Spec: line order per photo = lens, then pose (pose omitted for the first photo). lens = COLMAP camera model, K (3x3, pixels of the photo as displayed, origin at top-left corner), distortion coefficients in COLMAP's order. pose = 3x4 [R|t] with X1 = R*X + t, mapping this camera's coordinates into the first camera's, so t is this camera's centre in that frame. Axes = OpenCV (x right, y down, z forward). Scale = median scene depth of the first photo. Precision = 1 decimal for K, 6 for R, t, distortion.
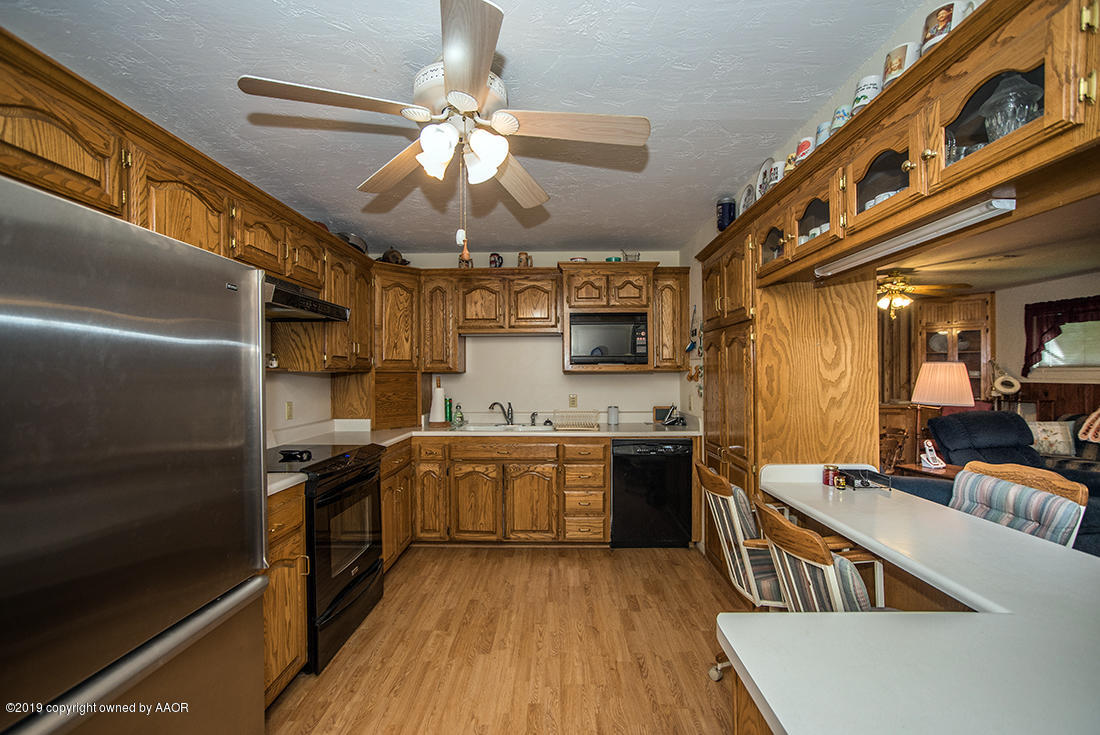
lens RADIAL K [[476.1, 0, 556.7], [0, 476.1, 376.0], [0, 0, 1]] dist [-0.002480, 0.003723]
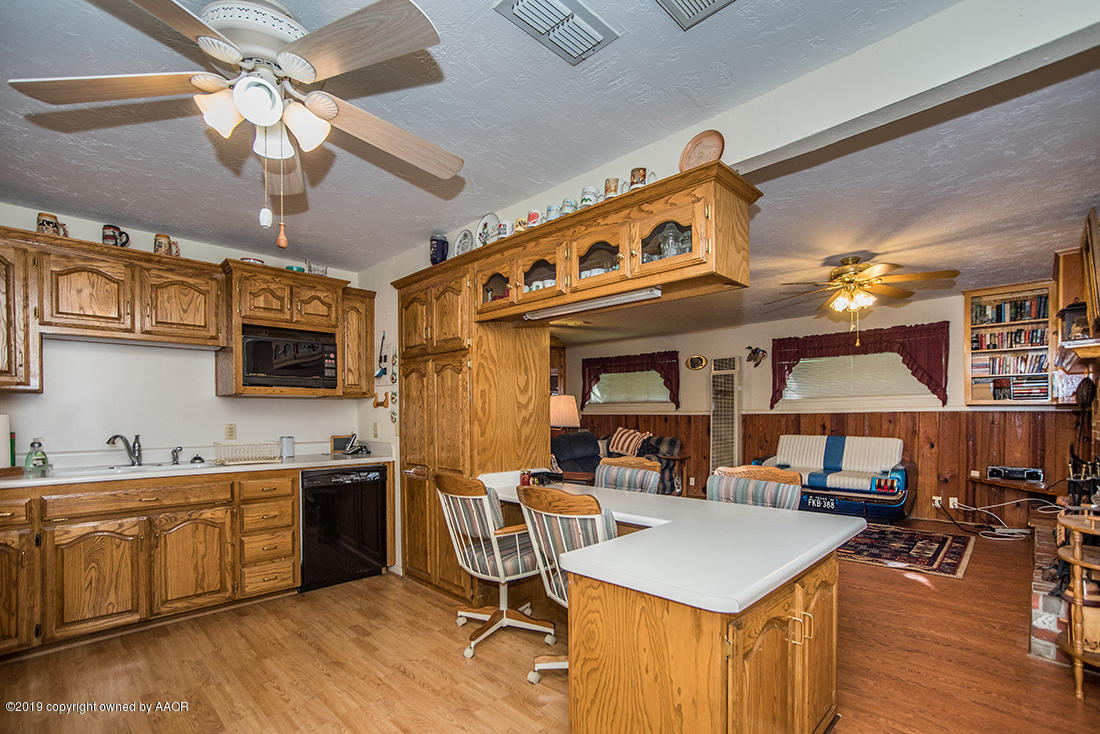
lens RADIAL K [[504.5, 0, 562.9], [0, 504.5, 421.0], [0, 0, 1]] dist [-0.018748, 0.006915]
pose [[0.698426, -0.008056, 0.715637, -0.215853], [0.000664, 0.999944, 0.010609, 0.029630], [-0.715682, -0.006934, 0.698392, -0.005509]]
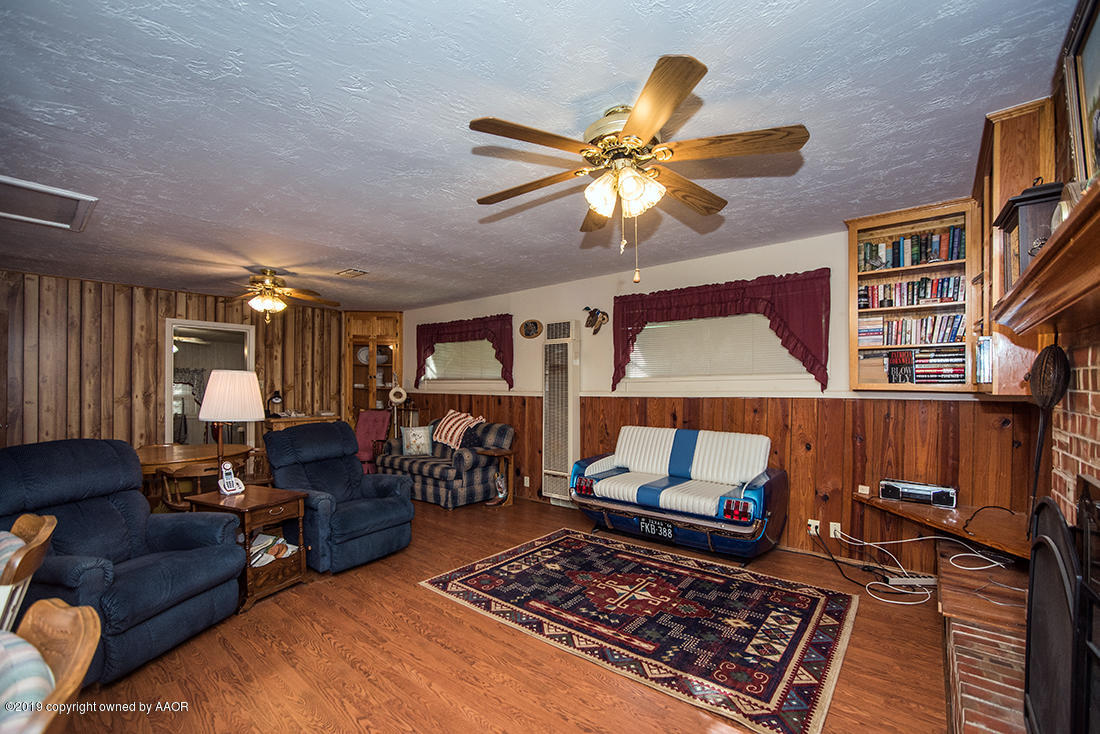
lens RADIAL K [[476.3, 0, 552.5], [0, 476.3, 391.3], [0, 0, 1]] dist [-0.028839, 0.003412]
pose [[0.642855, -0.000728, 0.765988, 0.524659], [-0.006319, 0.999960, 0.006254, 0.000714], [-0.765962, -0.008861, 0.642825, 0.024064]]
